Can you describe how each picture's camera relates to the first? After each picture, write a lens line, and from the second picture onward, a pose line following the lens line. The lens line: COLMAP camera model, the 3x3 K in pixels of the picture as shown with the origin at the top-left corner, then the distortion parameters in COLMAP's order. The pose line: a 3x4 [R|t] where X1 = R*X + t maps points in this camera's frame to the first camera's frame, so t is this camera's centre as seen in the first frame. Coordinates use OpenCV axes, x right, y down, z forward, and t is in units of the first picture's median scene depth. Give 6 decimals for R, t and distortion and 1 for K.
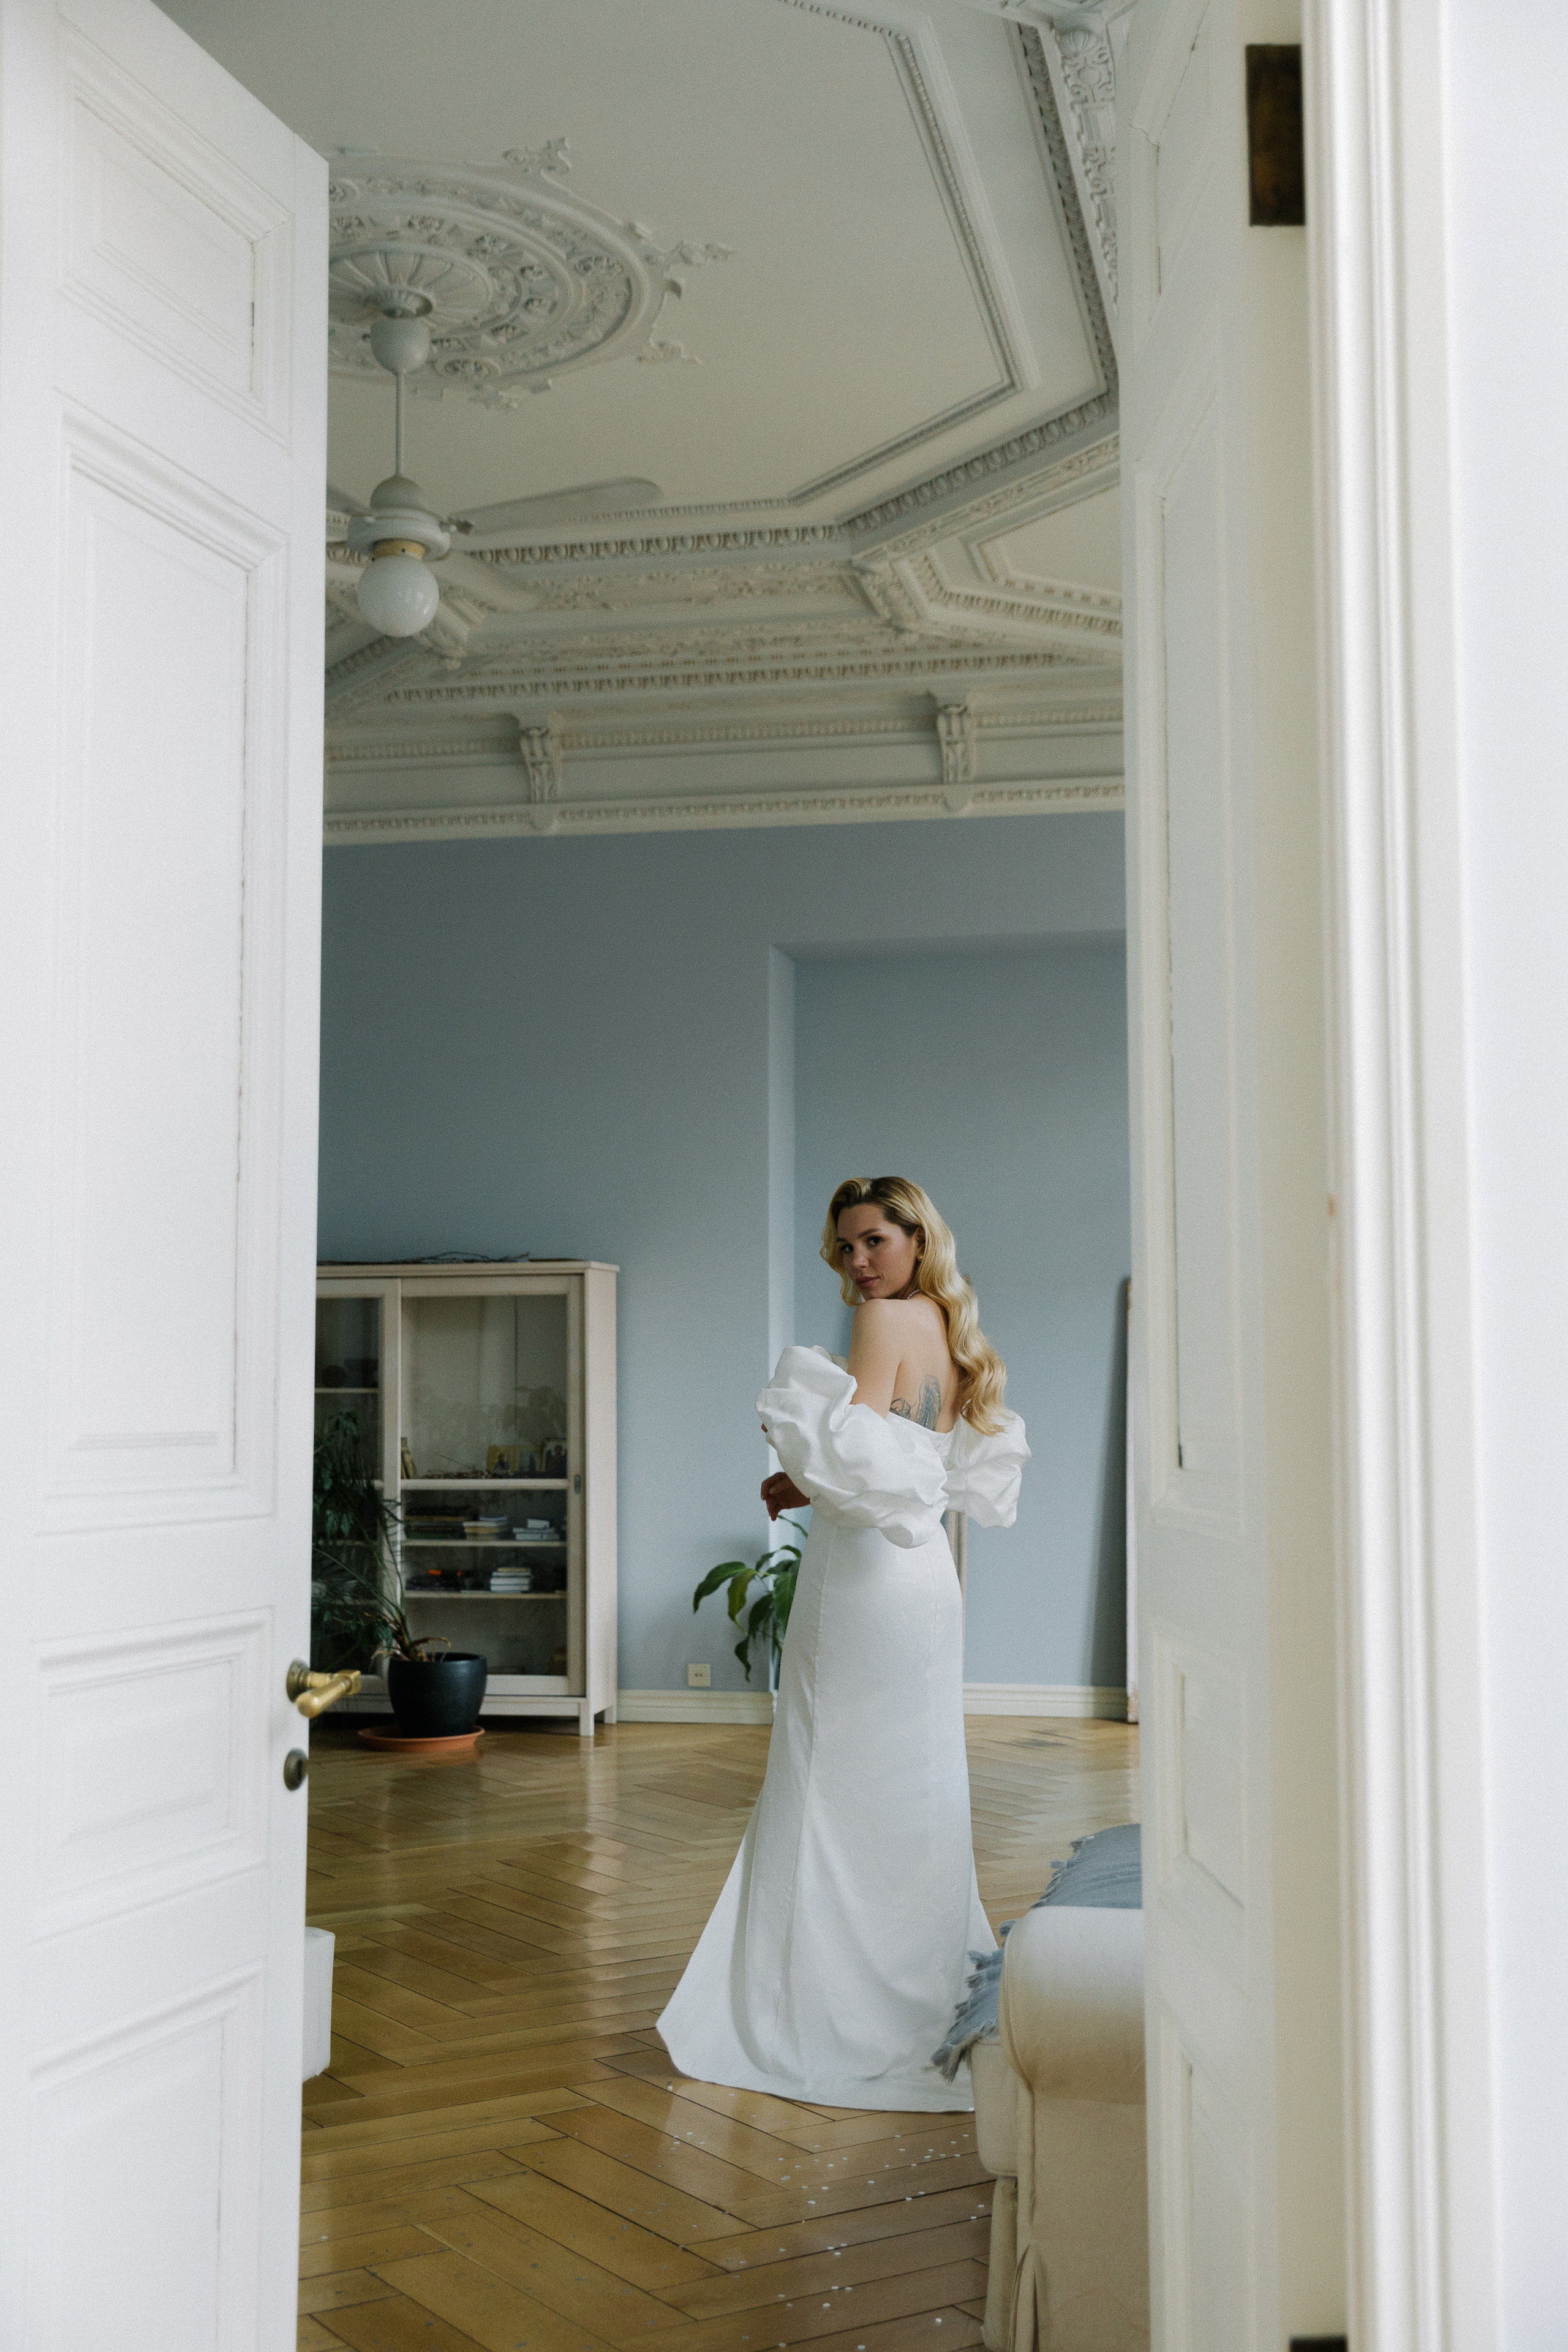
lens RADIAL K [[2617.4, 0, 783.7], [0, 2617.4, 1183.4], [0, 0, 1]] dist [0.005849, 0.000000]
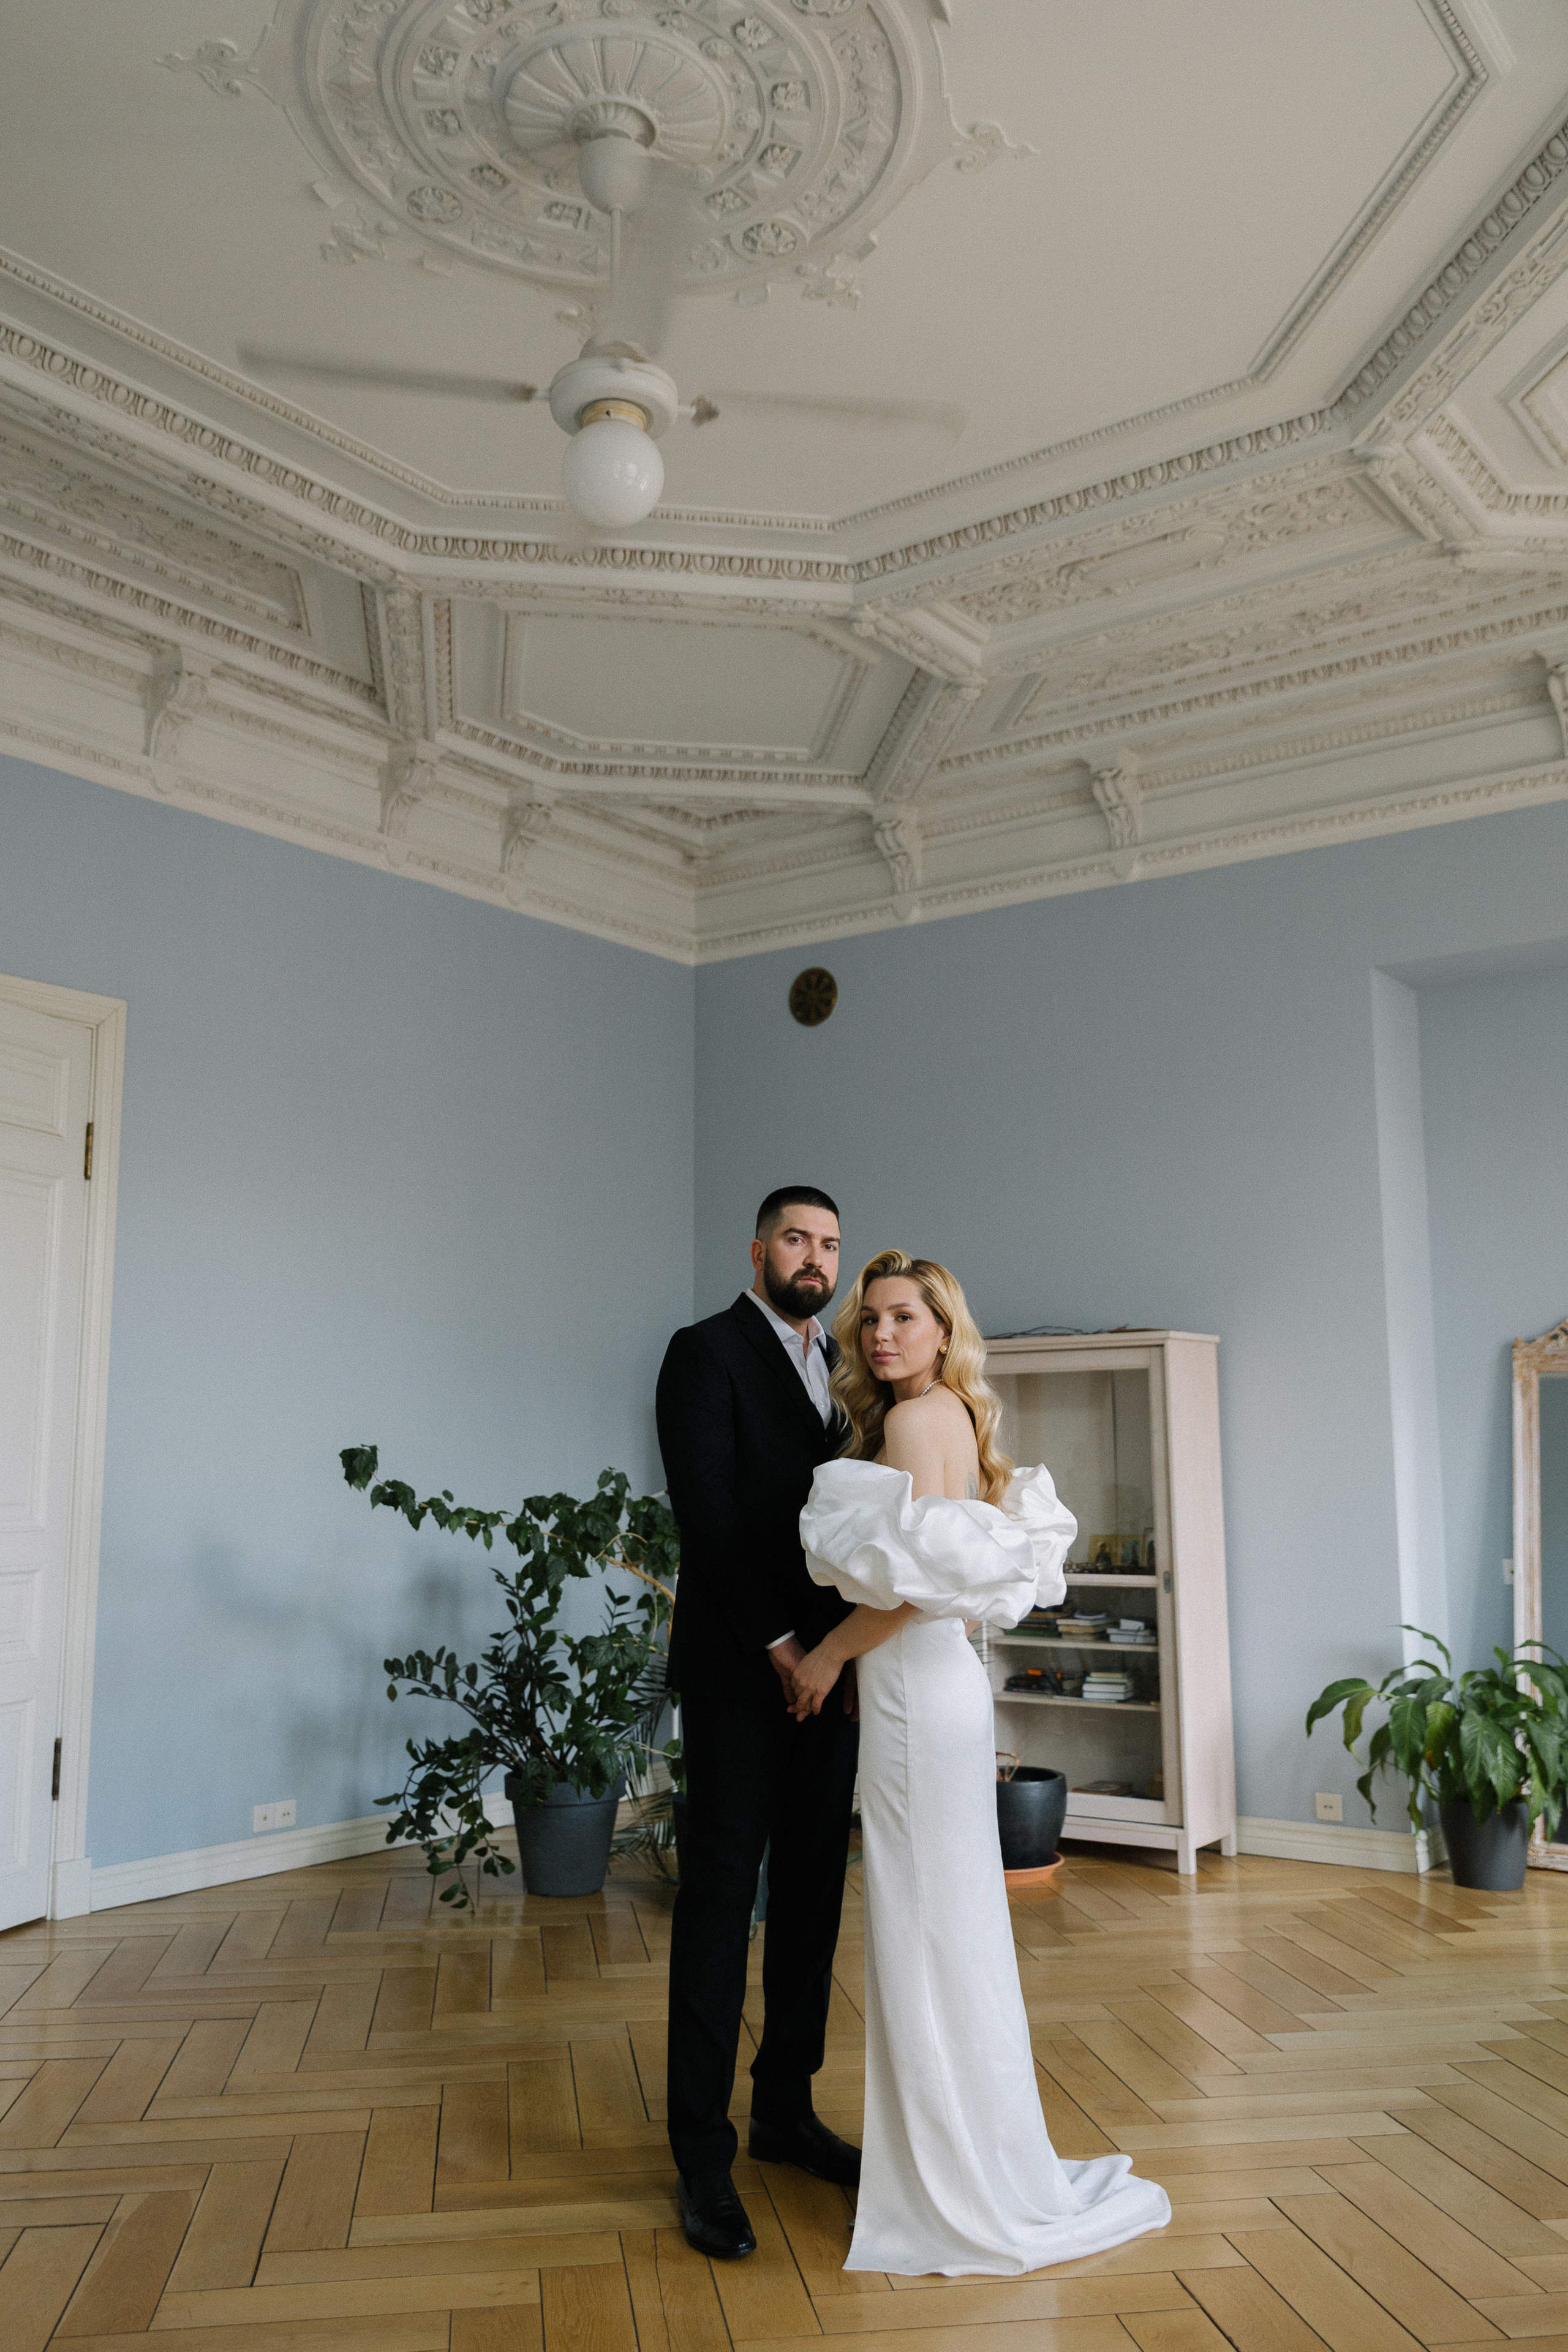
lens RADIAL K [[1959.0, 0, 784.4], [0, 1959.0, 1161.1], [0, 0, 1]] dist [-0.012114, 0.018792]
pose [[0.908221, -0.063502, -0.413646, 0.087616], [0.033575, 0.996291, -0.079231, 0.020483], [0.417143, 0.058071, 0.906984, 0.332609]]
